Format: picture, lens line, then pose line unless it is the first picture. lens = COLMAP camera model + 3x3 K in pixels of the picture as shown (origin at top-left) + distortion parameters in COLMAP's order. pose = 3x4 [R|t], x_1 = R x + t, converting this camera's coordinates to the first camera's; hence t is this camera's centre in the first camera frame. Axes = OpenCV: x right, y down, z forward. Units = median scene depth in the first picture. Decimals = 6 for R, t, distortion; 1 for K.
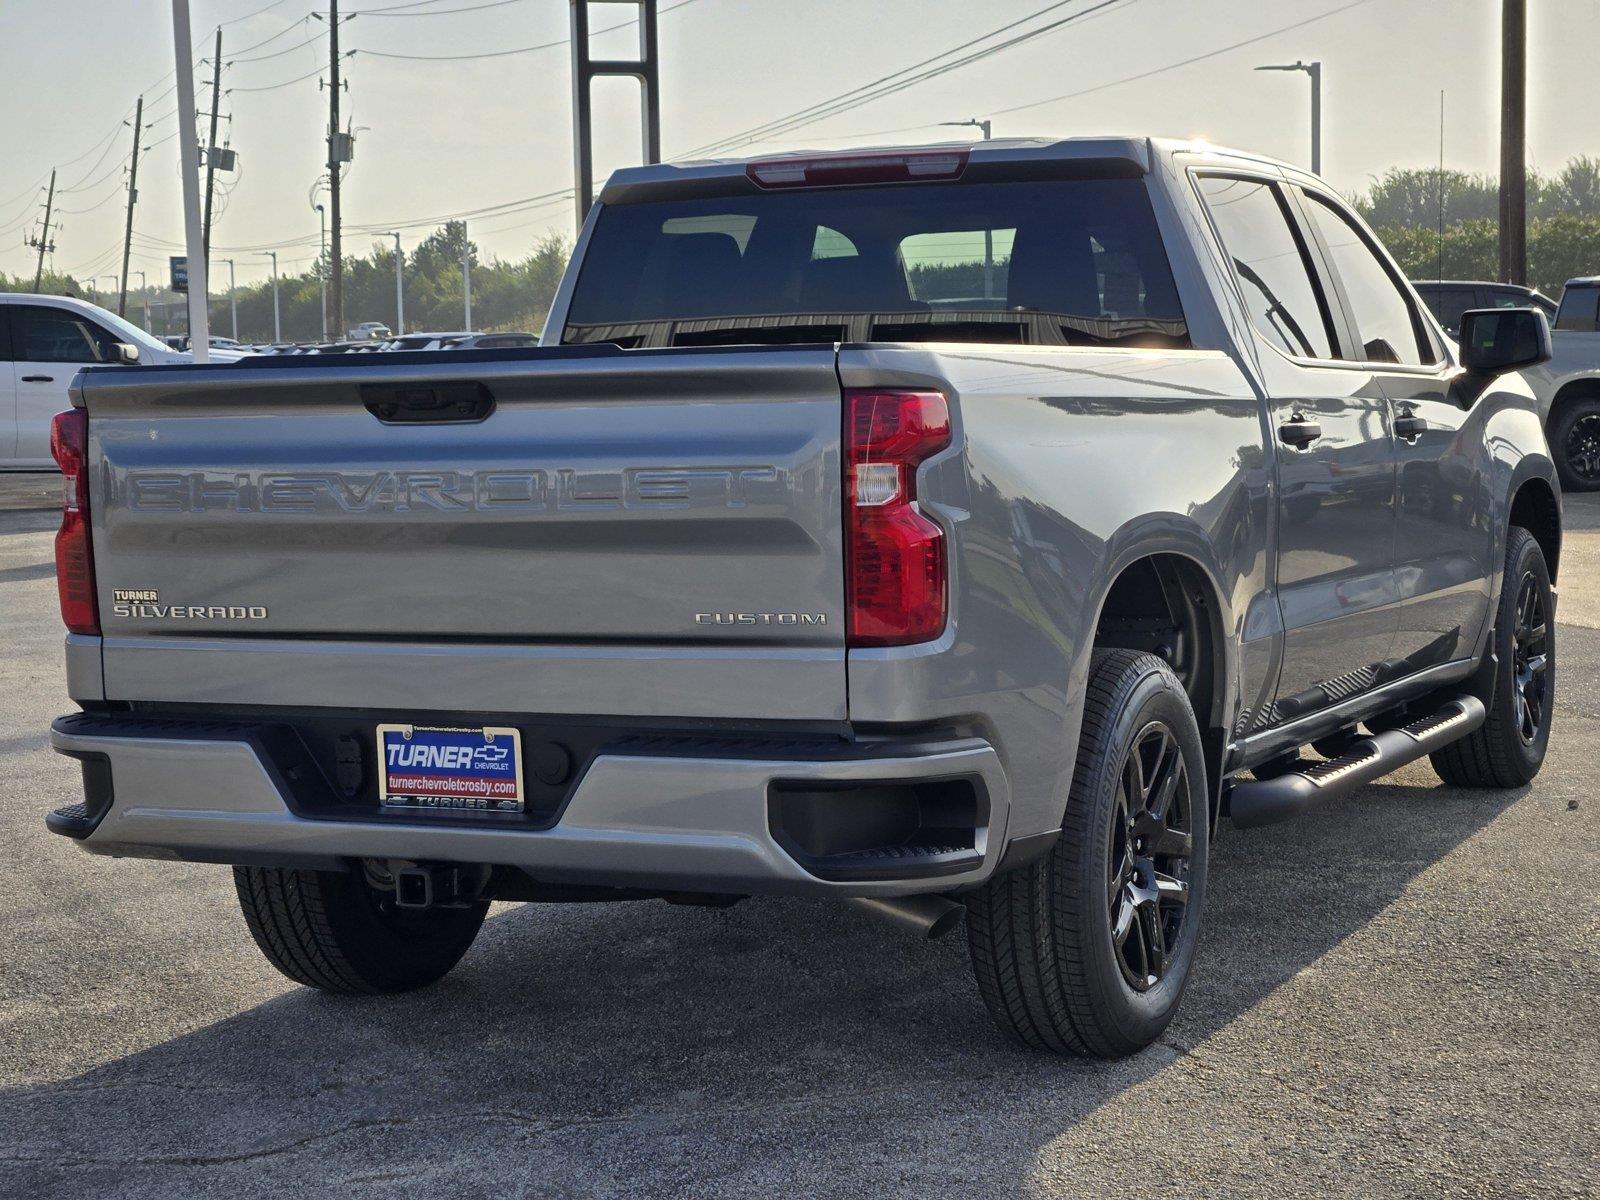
lens RADIAL K [[3078.3, 0, 846.0], [0, 3078.3, 598.2], [0, 0, 1]] dist [-0.452315, 3.972998]
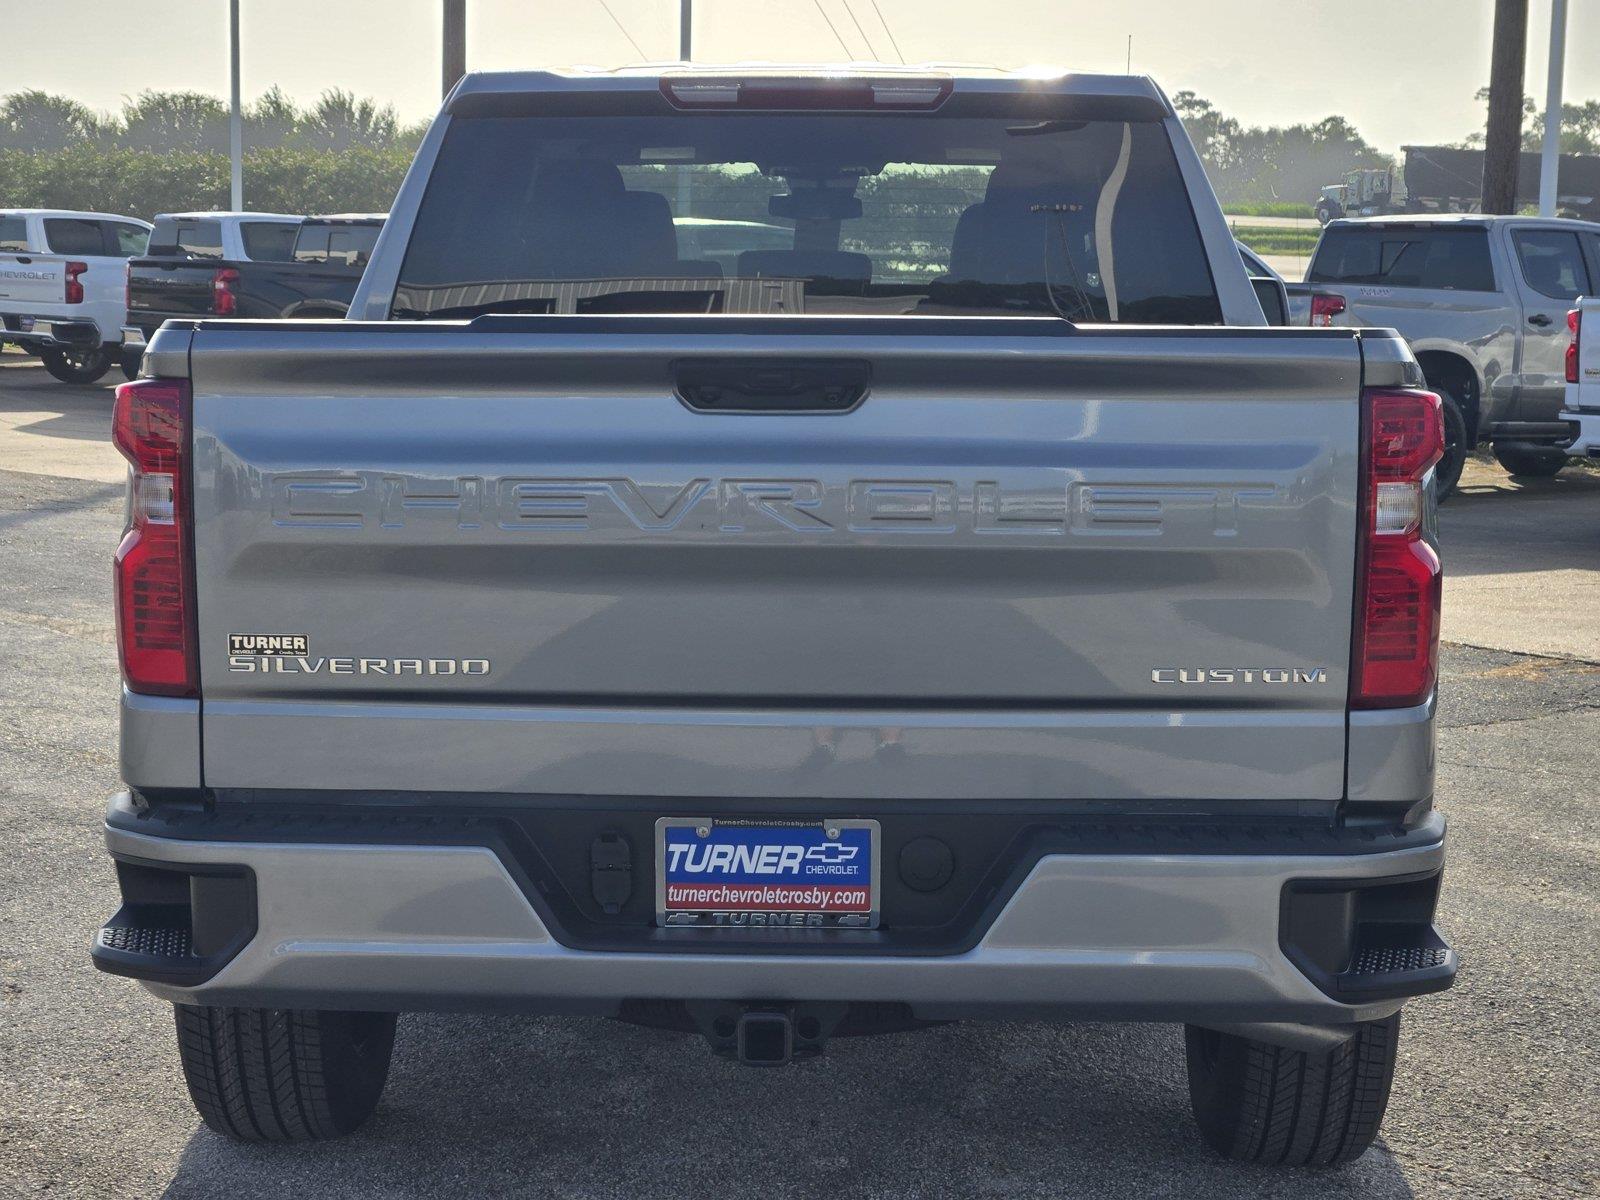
lens RADIAL K [[3078.3, 0, 846.0], [0, 3078.3, 598.2], [0, 0, 1]] dist [-0.452315, 3.972998]
pose [[0.920508, -0.007645, 0.390650, -0.403626], [-0.001608, 0.999726, 0.023356, -0.029321], [-0.390721, -0.022127, 0.920243, 0.303014]]
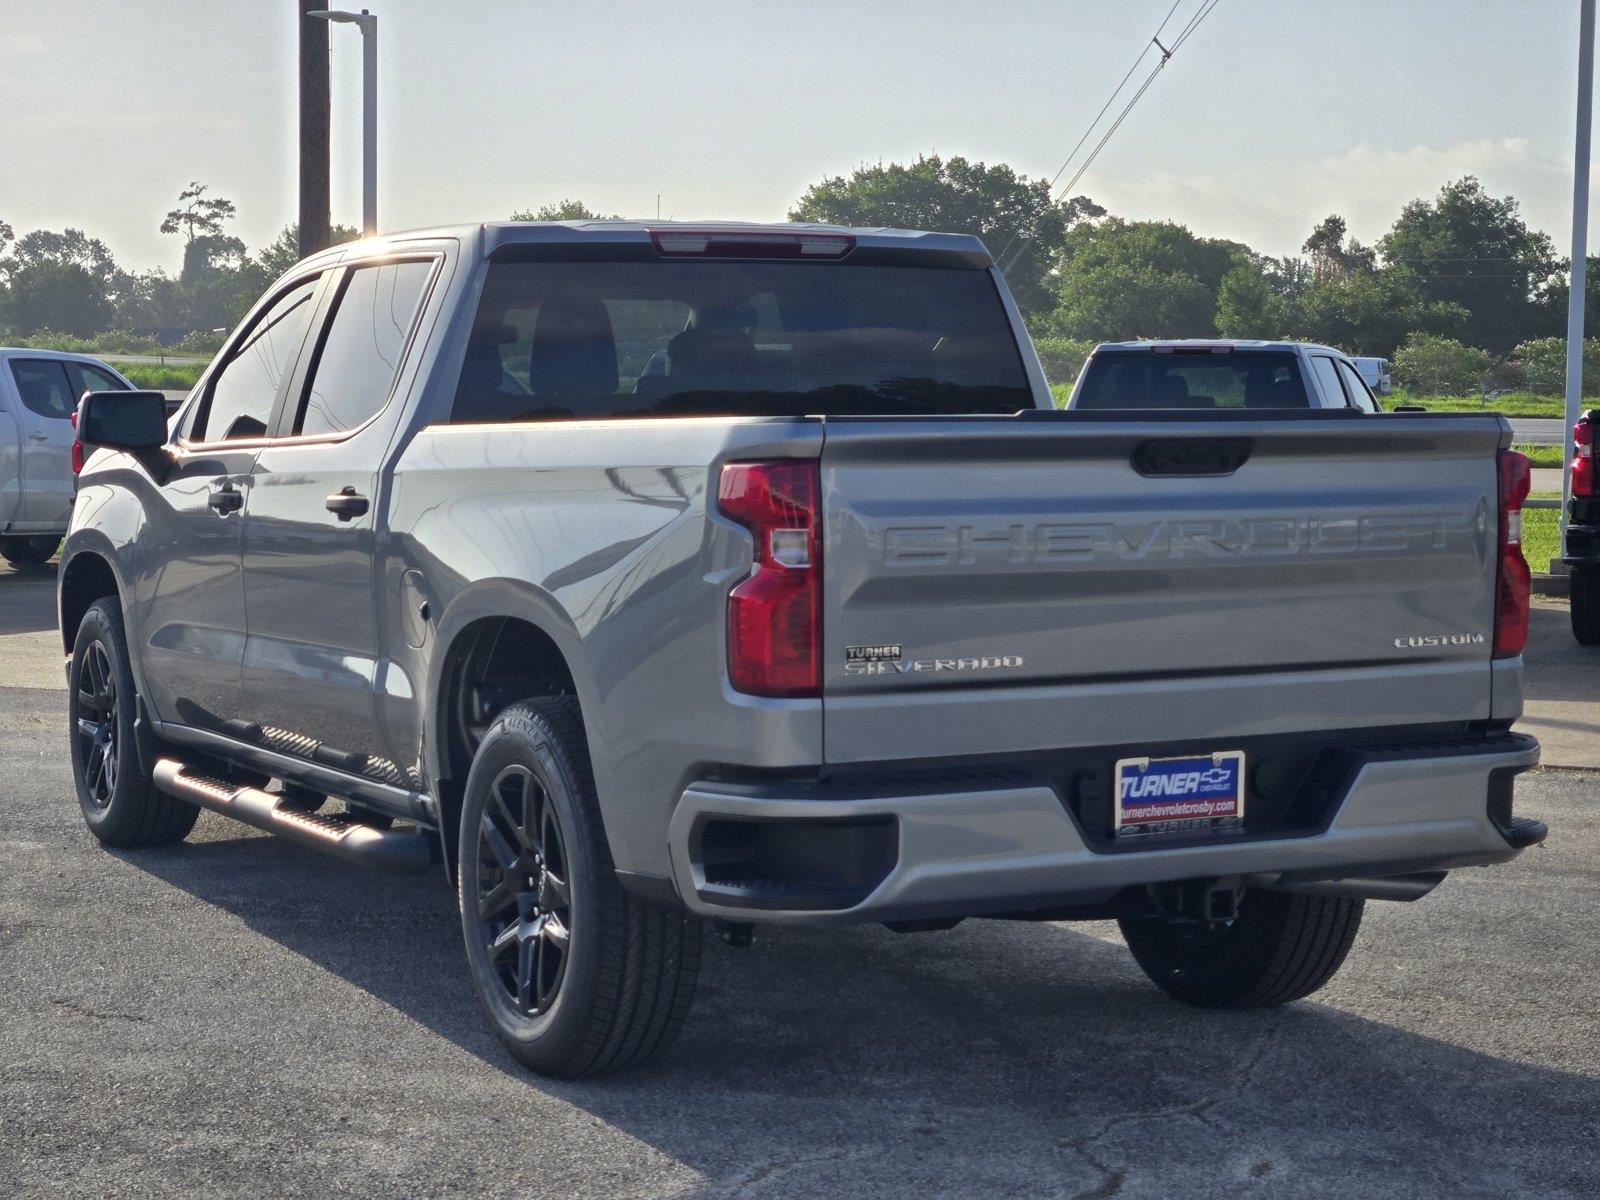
lens RADIAL K [[3078.3, 0, 846.0], [0, 3078.3, 598.2], [0, 0, 1]] dist [-0.452315, 3.972998]
pose [[0.618395, -0.024842, 0.785474, -1.051191], [0.047635, 0.998847, -0.005911, -0.012909], [-0.784422, 0.041071, 0.618866, 0.417414]]
